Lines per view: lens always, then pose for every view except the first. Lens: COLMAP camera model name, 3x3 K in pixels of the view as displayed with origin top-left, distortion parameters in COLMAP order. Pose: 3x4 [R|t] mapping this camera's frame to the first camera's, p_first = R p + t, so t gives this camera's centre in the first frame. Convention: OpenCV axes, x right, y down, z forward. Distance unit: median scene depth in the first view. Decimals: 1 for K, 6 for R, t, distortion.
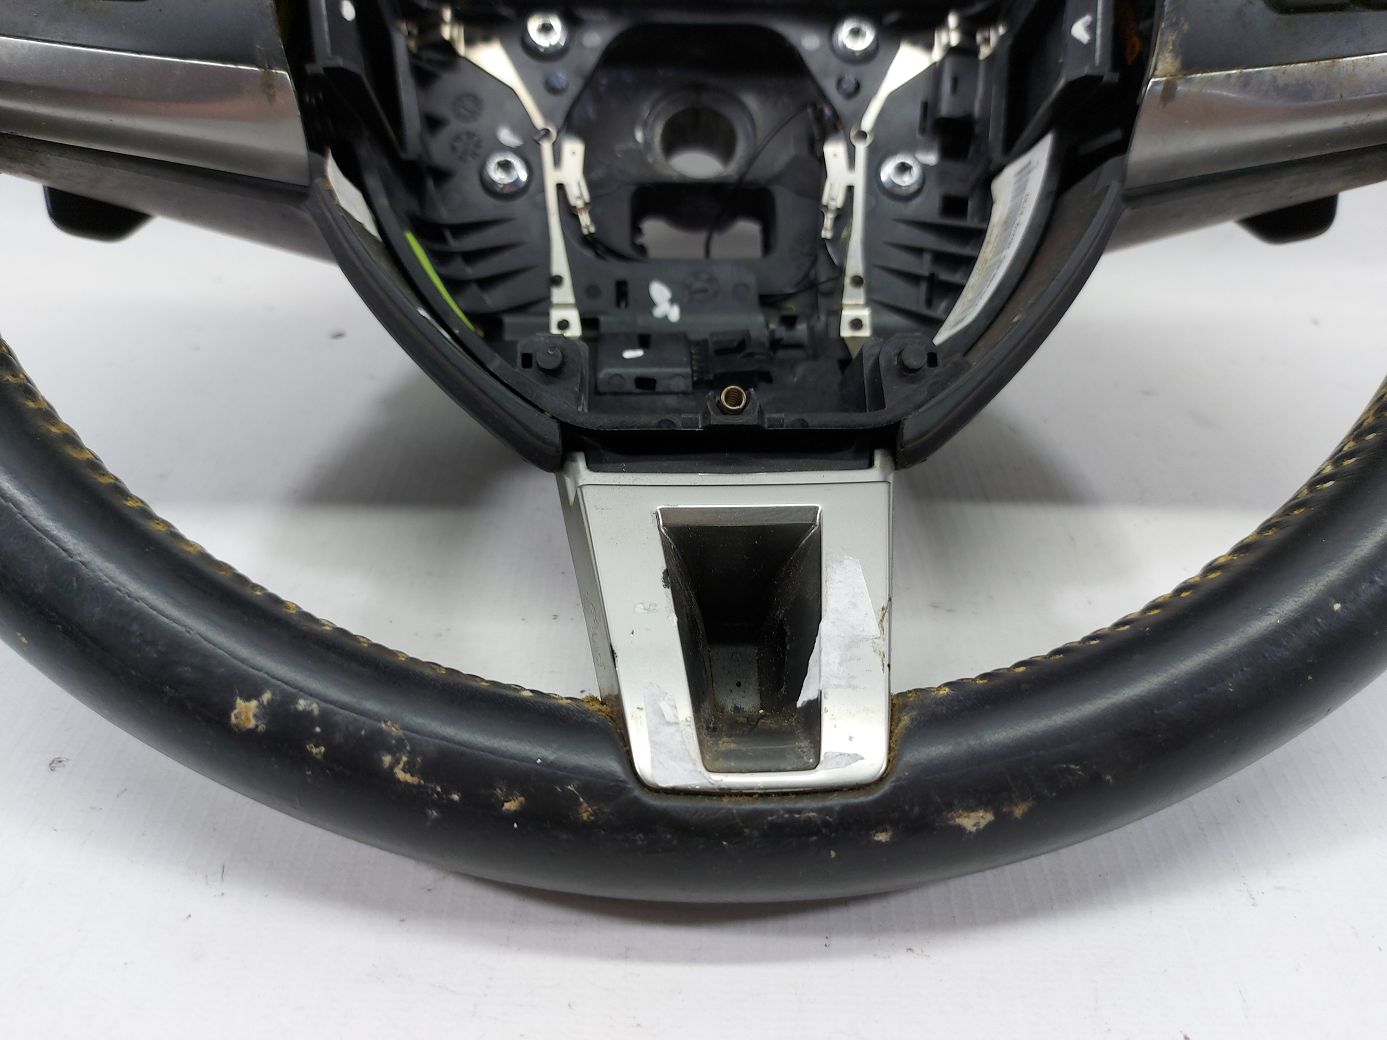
lens RADIAL K [[983.9, 0, 693.5], [0, 983.9, 520.0], [0, 0, 1]] dist [-0.007576, 0.002276]
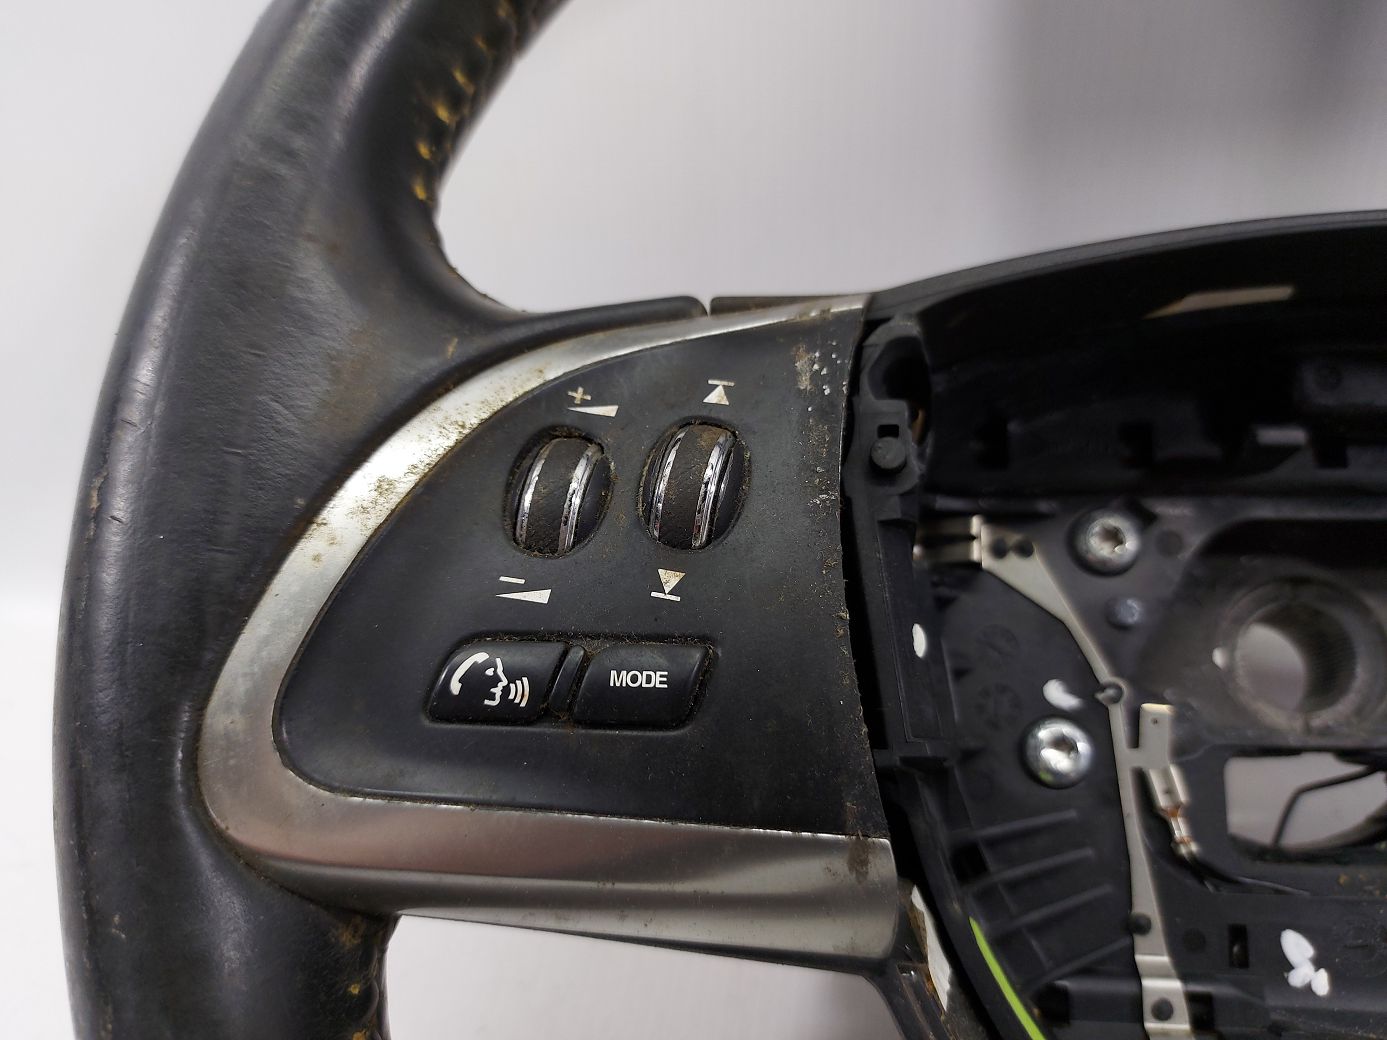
lens RADIAL K [[951.4, 0, 693.5], [0, 951.4, 520.0], [0, 0, 1]] dist [-0.039217, 0.001117]
pose [[0.979845, 0.018161, -0.198934, -0.314030], [-0.032343, 0.997142, -0.068271, -0.460601], [0.197125, 0.073329, 0.977632, 0.273358]]
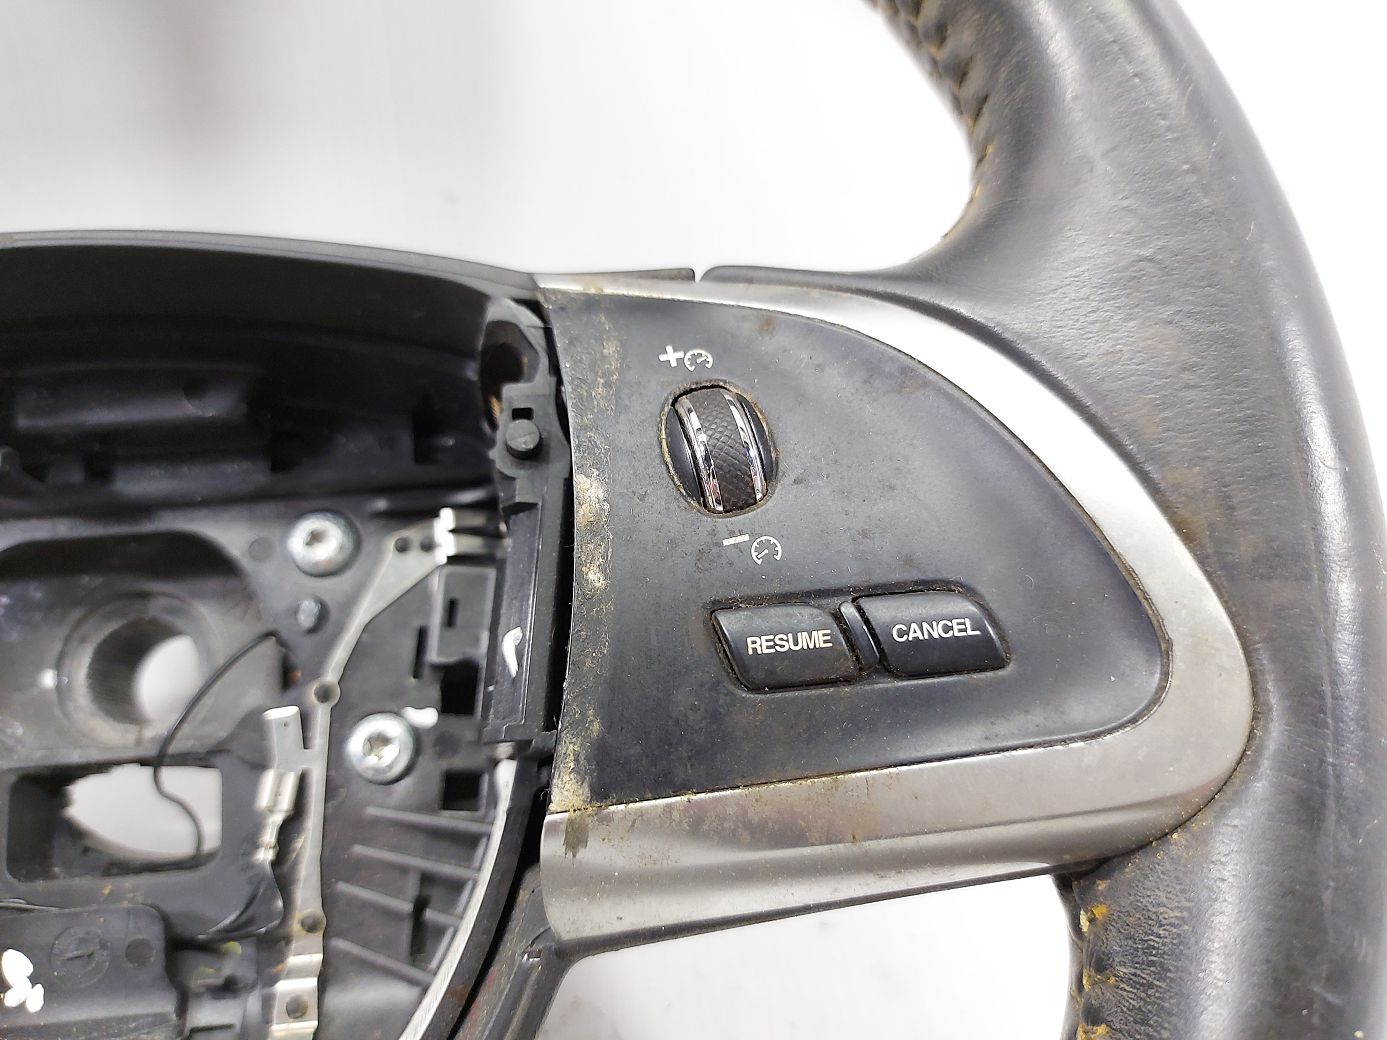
lens RADIAL K [[983.9, 0, 693.5], [0, 983.9, 520.0], [0, 0, 1]] dist [-0.007576, 0.002276]
pose [[0.997915, -0.064499, -0.002480, 0.450683], [0.064280, 0.996545, -0.052594, -0.468474], [0.005864, 0.052325, 0.998613, 0.304887]]
